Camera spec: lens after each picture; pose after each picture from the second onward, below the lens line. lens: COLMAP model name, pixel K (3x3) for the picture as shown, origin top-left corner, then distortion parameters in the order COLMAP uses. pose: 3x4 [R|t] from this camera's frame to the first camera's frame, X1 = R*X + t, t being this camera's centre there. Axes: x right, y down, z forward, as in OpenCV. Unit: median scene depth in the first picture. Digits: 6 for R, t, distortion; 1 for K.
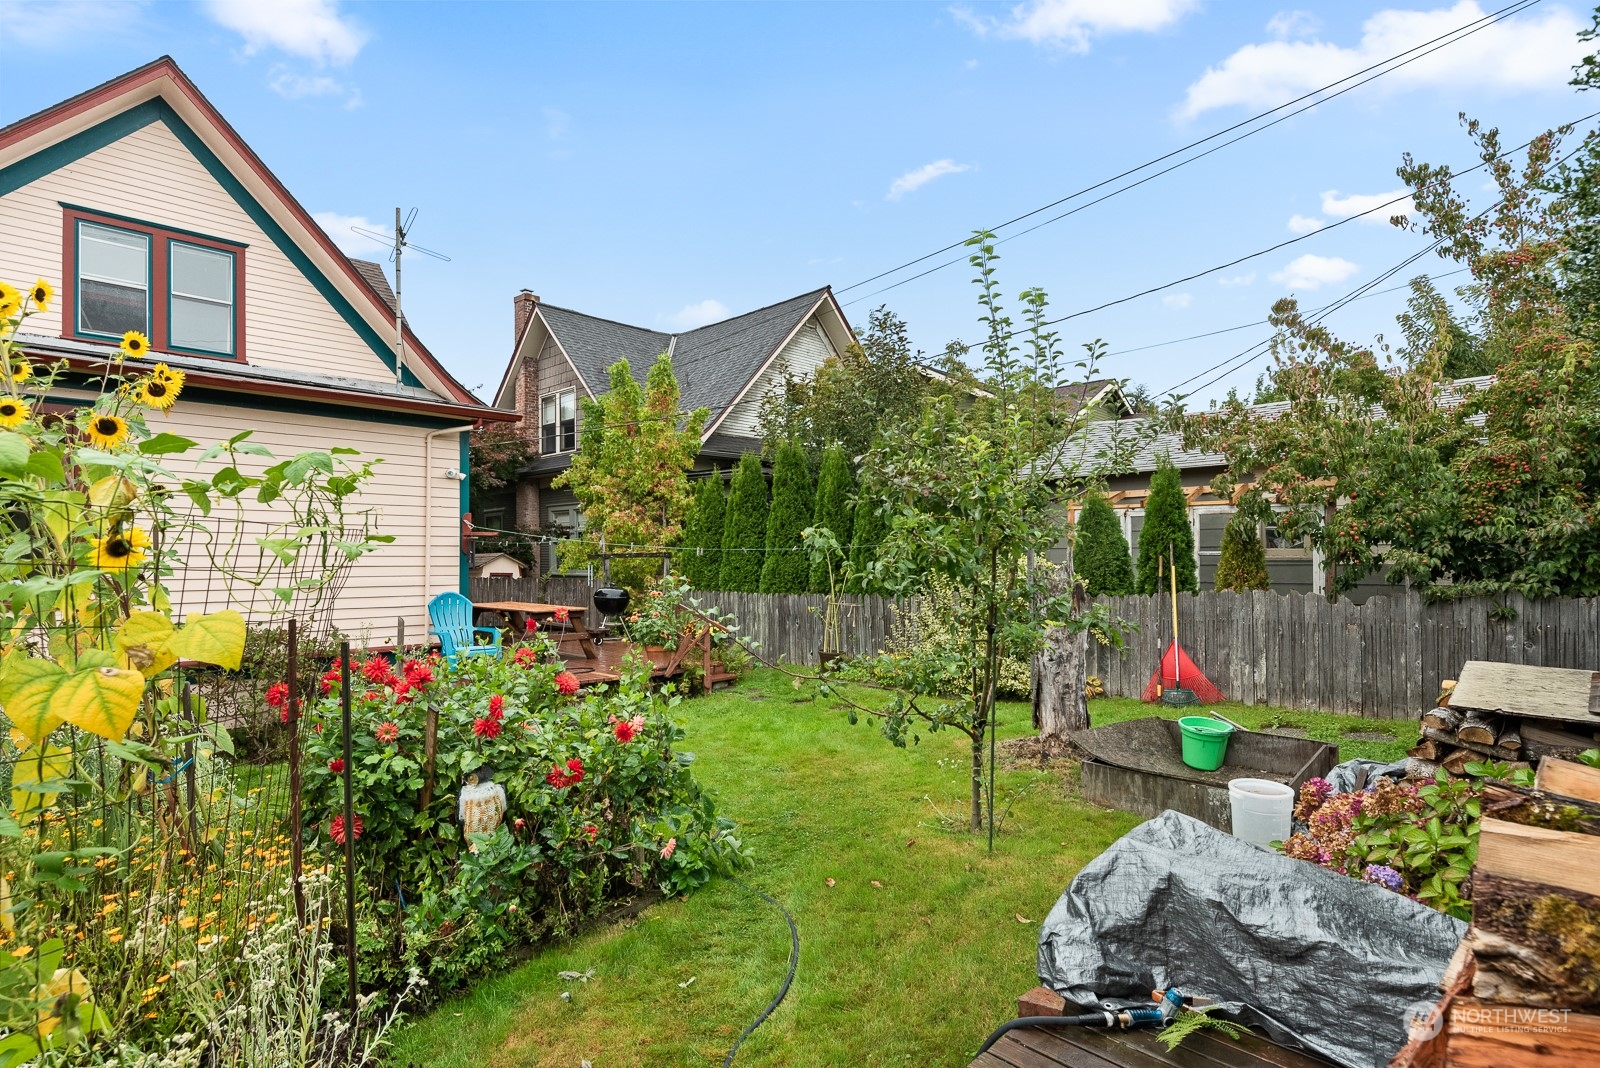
lens RADIAL K [[802.0, 0, 794.1], [0, 802.0, 545.1], [0, 0, 1]] dist [0.004641, -0.004339]
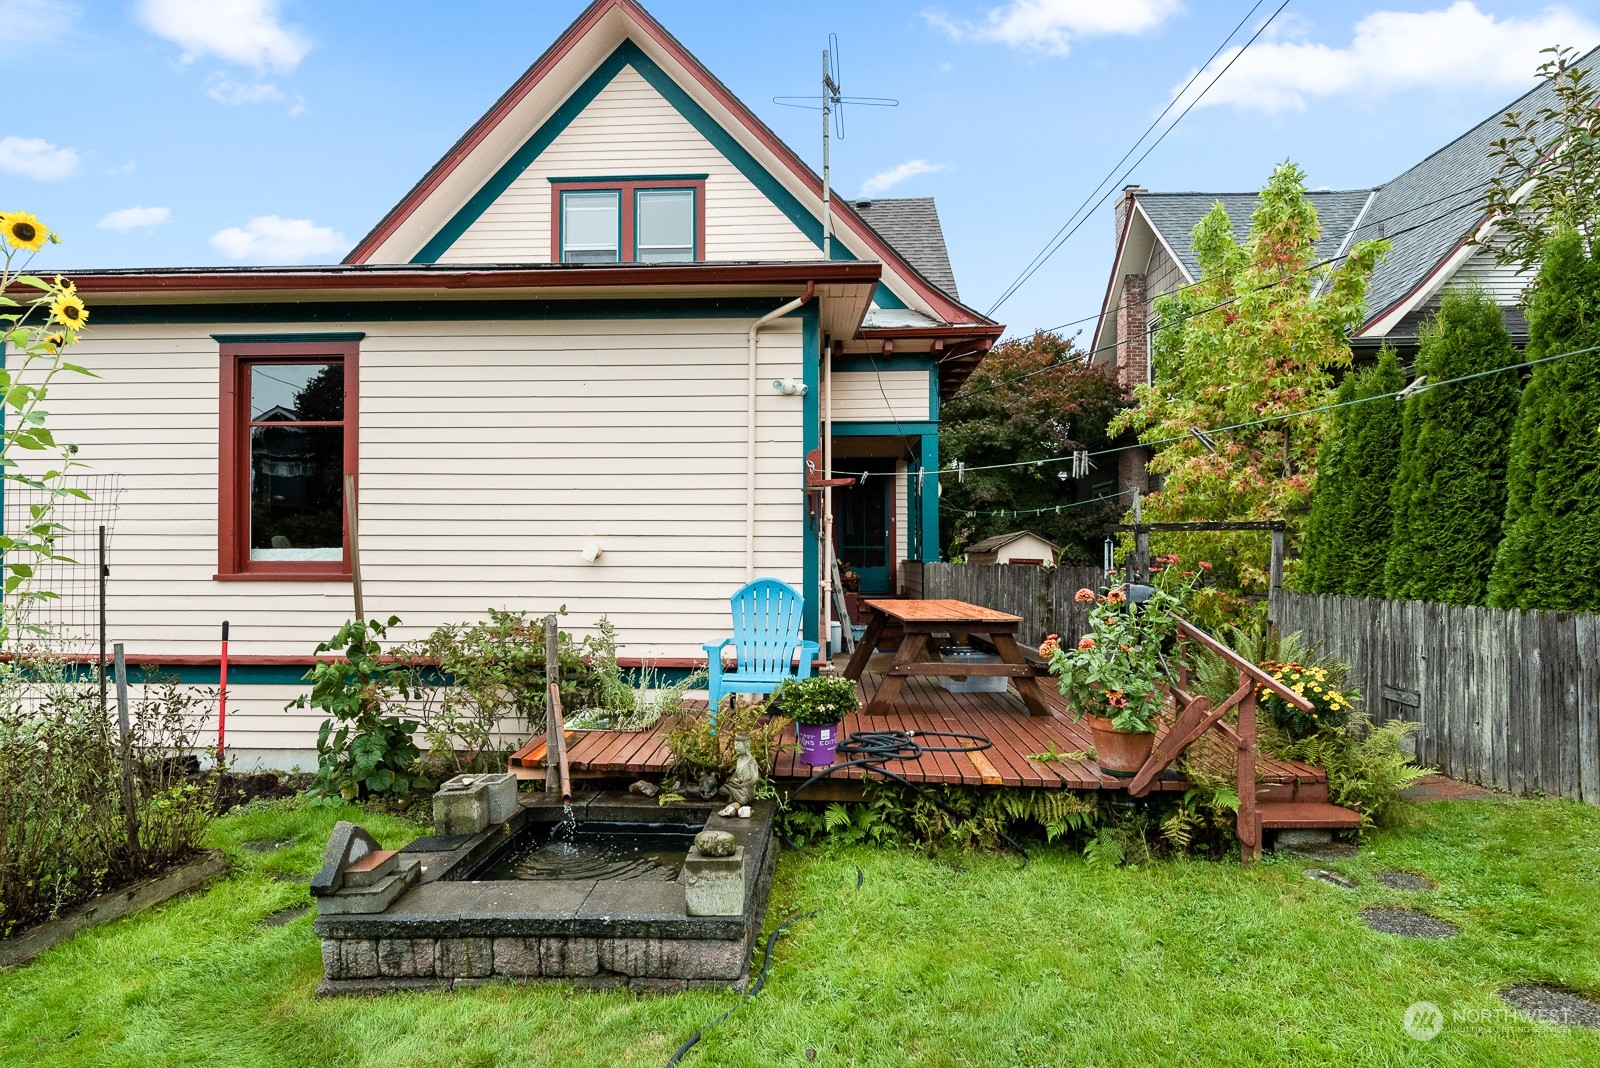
lens RADIAL K [[802.0, 0, 800.7], [0, 802.0, 550.1], [0, 0, 1]] dist [0.004641, -0.004339]
pose [[0.670720, -0.000714, -0.741710, 0.029850], [0.008120, 0.999947, 0.006380, 0.026897], [0.741666, -0.010302, 0.670690, 0.493809]]
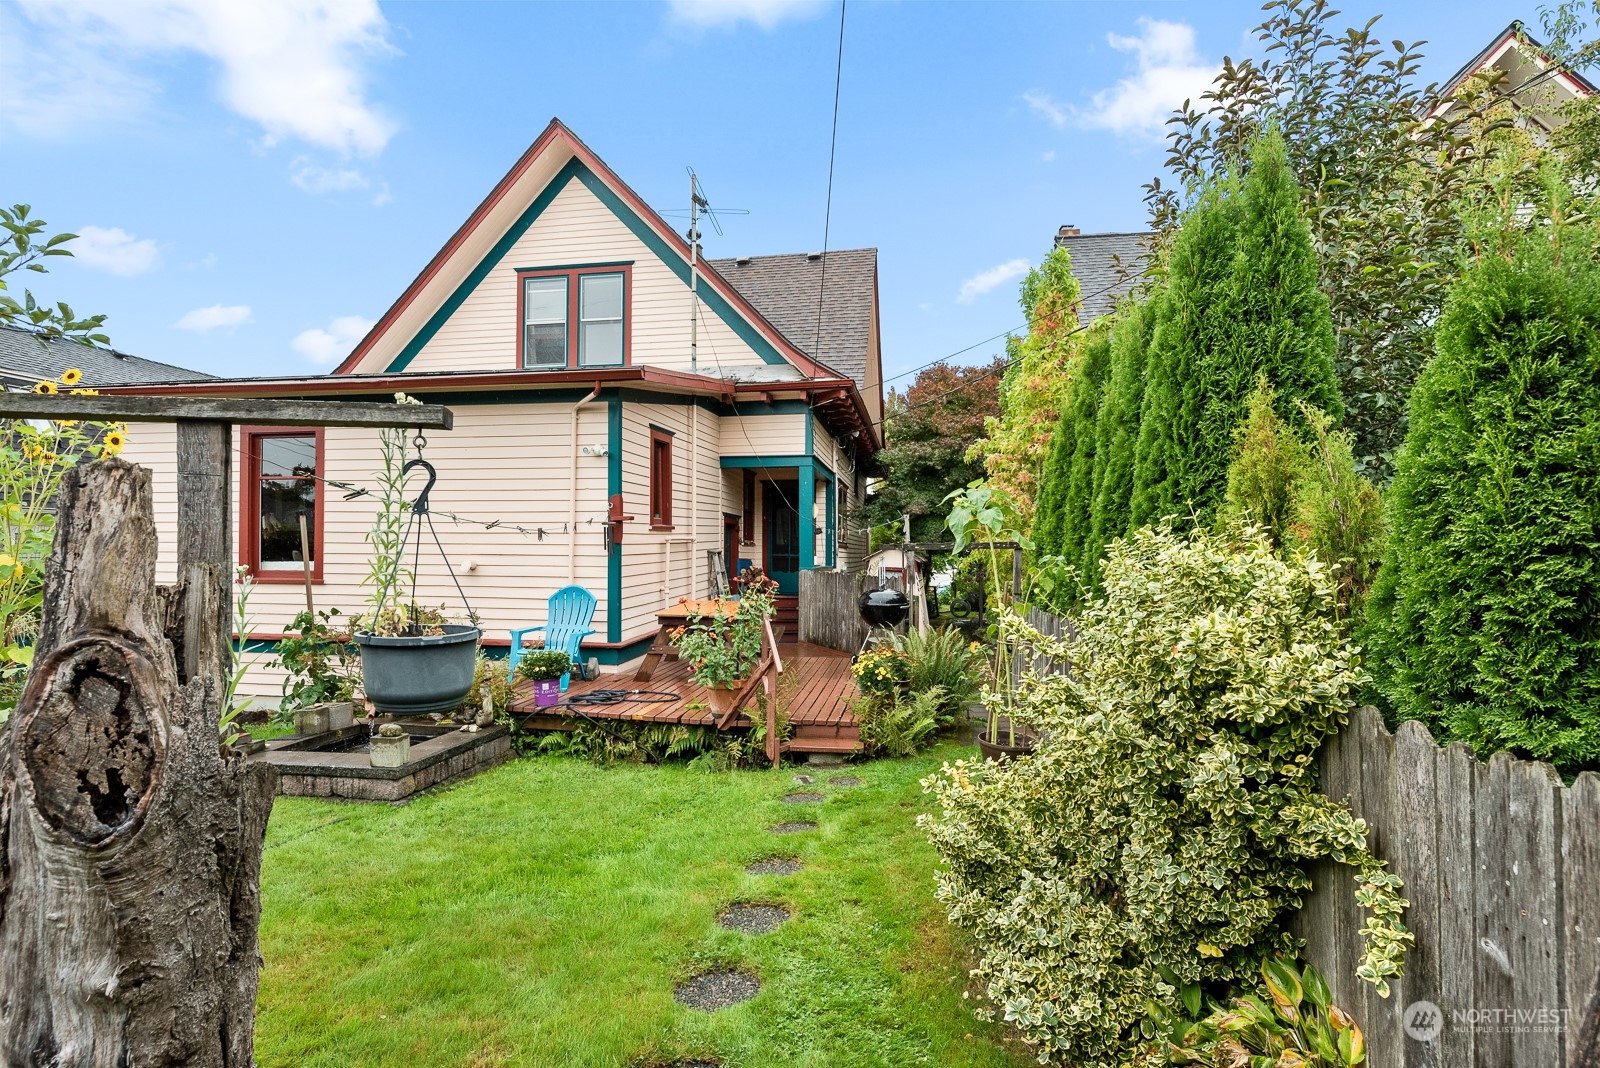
lens RADIAL K [[802.0, 0, 801.5], [0, 802.0, 542.3], [0, 0, 1]] dist [0.004641, -0.004339]
pose [[0.570789, -0.004337, -0.821085, 0.346761], [0.005515, 0.999984, -0.001448, 0.011346], [0.821078, -0.003702, 0.570804, 0.568707]]
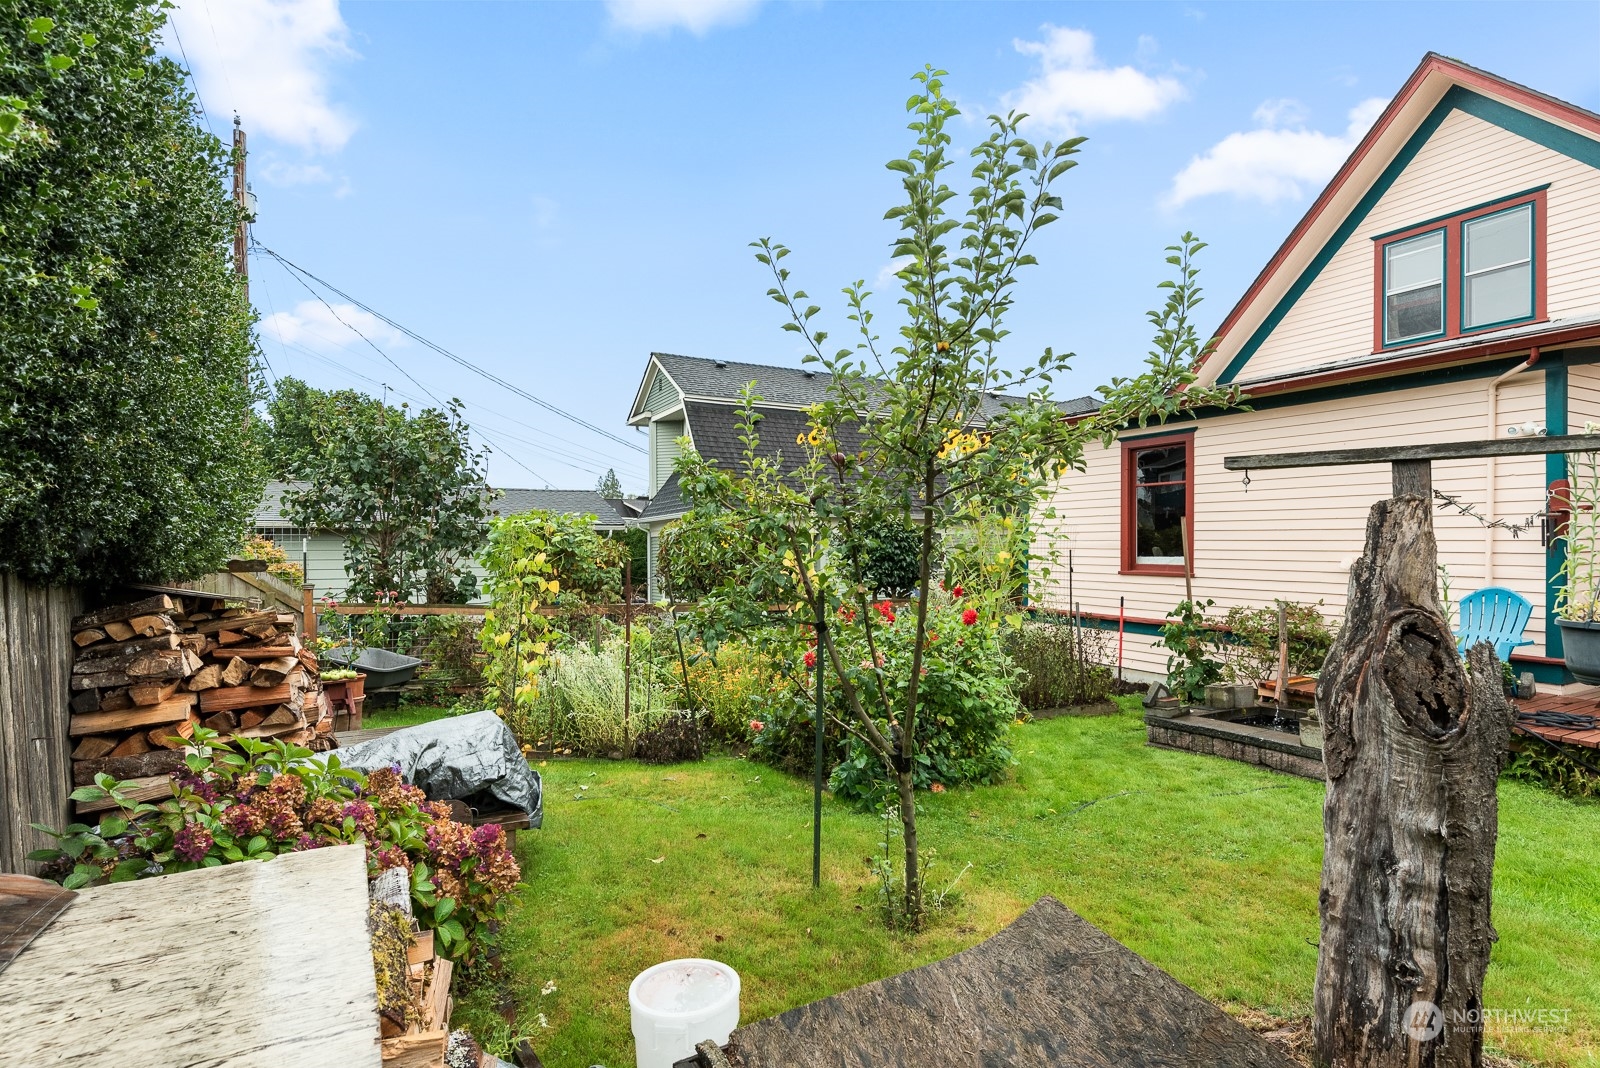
lens RADIAL K [[802.0, 0, 780.2], [0, 802.0, 546.3], [0, 0, 1]] dist [0.004641, -0.004339]
pose [[-0.308598, 0.004386, -0.951182, 0.408593], [0.012795, 0.999918, 0.000459, 0.008311], [0.951107, -0.012029, -0.308629, 0.474512]]
